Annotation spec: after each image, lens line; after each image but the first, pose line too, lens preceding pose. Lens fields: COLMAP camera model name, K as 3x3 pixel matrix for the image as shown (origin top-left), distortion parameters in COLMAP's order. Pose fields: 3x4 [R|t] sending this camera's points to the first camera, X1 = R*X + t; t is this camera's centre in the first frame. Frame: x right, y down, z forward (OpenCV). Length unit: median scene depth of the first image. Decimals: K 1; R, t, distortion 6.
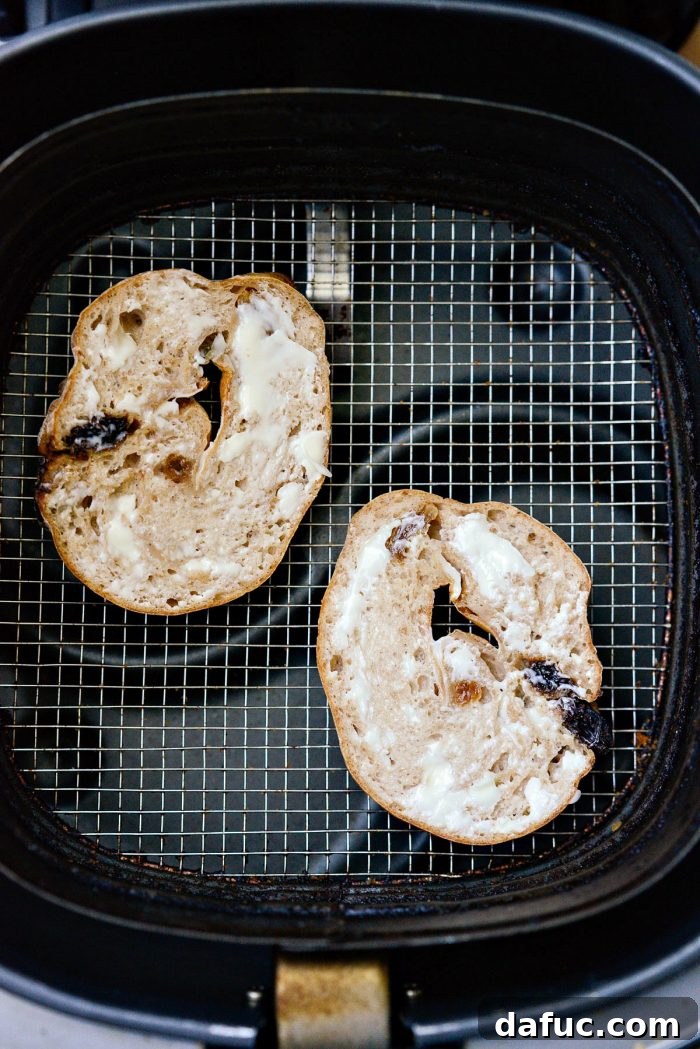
lens RADIAL K [[1745.5, 0, 342.2], [0, 1745.5, 523.0], [0, 0, 1]] dist [-0.072511, 0.000000]
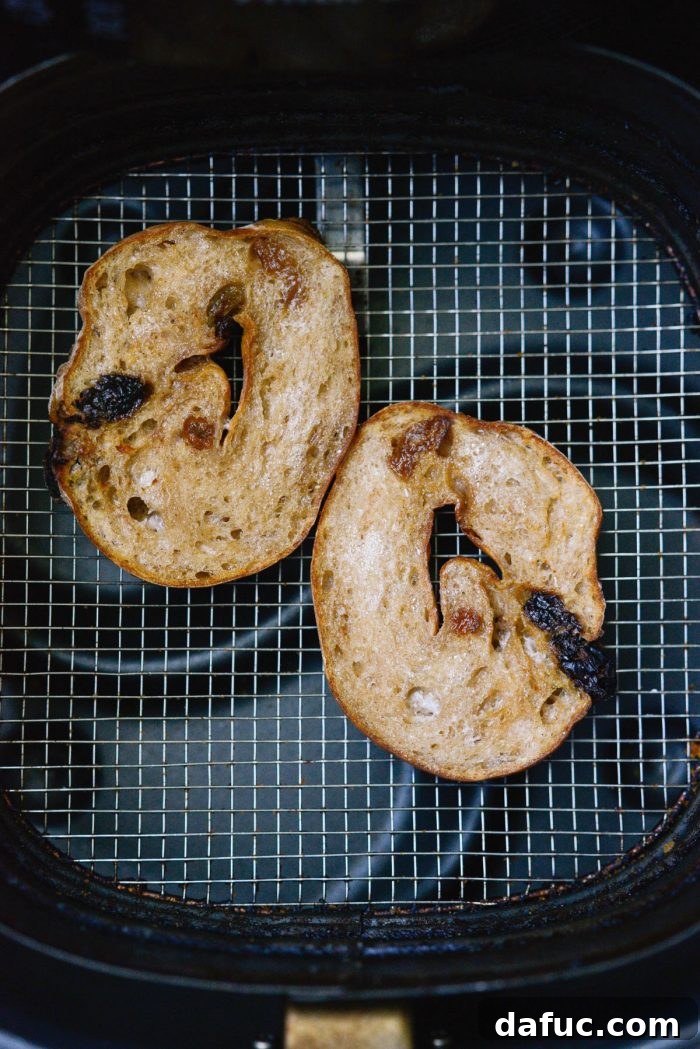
lens RADIAL K [[1745.5, 0, 342.4], [0, 1745.5, 524.2], [0, 0, 1]] dist [-0.072511, 0.000000]
pose [[0.999550, -0.013022, -0.027006, 0.015769], [0.013394, 0.999817, 0.013654, -0.006252], [0.026823, -0.014009, 0.999542, 0.102409]]
